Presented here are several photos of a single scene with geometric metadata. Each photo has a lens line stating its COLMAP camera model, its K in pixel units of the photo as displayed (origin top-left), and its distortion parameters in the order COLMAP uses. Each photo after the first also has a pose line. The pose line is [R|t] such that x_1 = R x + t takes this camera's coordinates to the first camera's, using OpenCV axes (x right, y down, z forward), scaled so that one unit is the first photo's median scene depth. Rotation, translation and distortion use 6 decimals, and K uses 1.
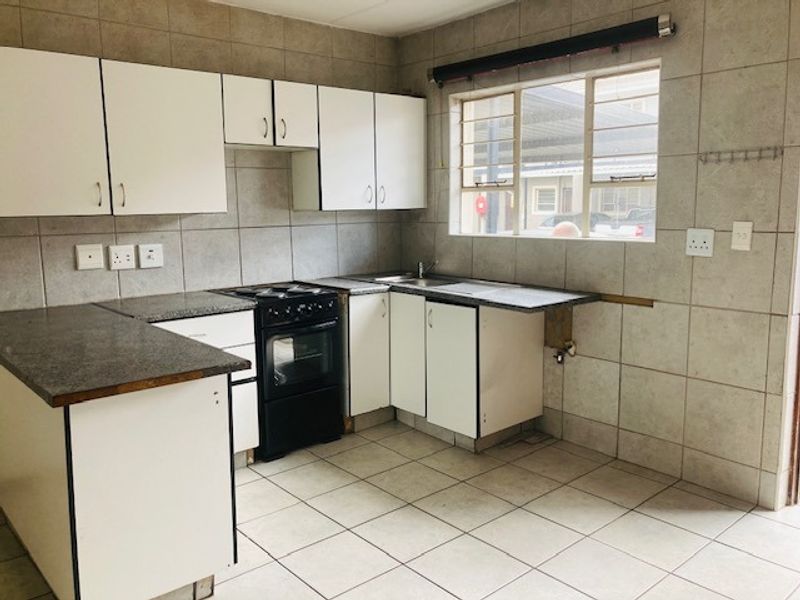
lens RADIAL K [[647.4, 0, 396.3], [0, 647.4, 292.6], [0, 0, 1]] dist [0.030071, -0.033169]
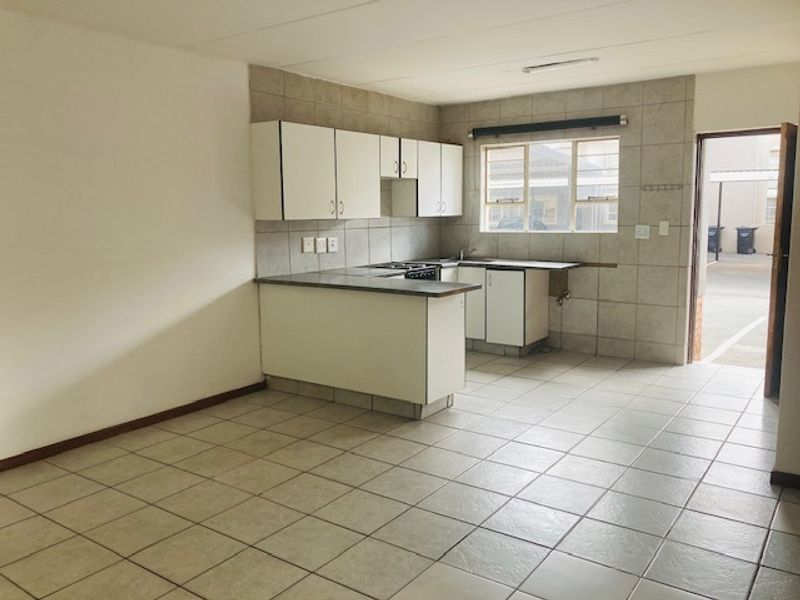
lens RADIAL K [[647.4, 0, 394.7], [0, 647.4, 299.7], [0, 0, 1]] dist [0.030071, -0.033169]
pose [[0.973346, -0.030754, 0.227271, -0.576427], [0.032258, 0.999475, -0.002906, 0.087592], [-0.227063, 0.010160, 0.973827, -0.590261]]
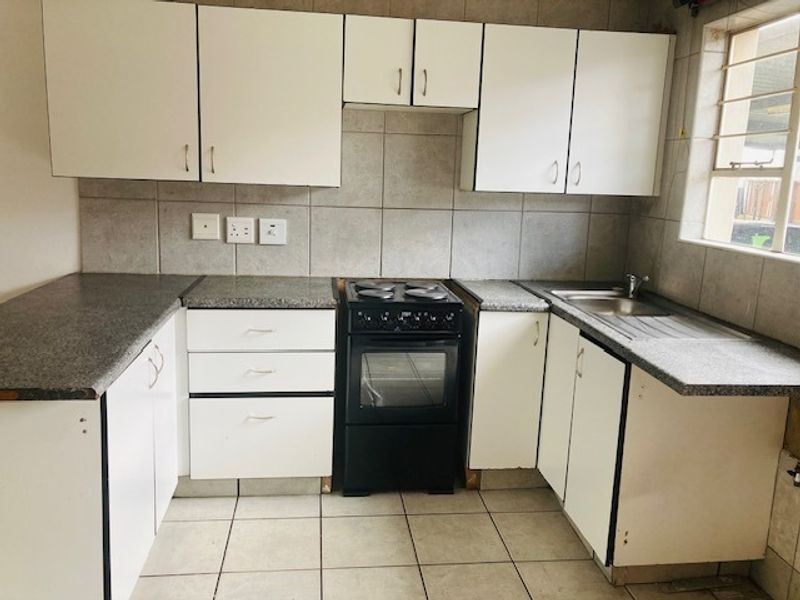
lens RADIAL K [[647.4, 0, 397.7], [0, 647.4, 289.8], [0, 0, 1]] dist [0.030071, -0.033169]
pose [[0.827789, 0.139926, -0.543311, 0.250373], [-0.124776, 0.990062, 0.064875, -0.054230], [0.546989, 0.014089, 0.837021, 0.336629]]
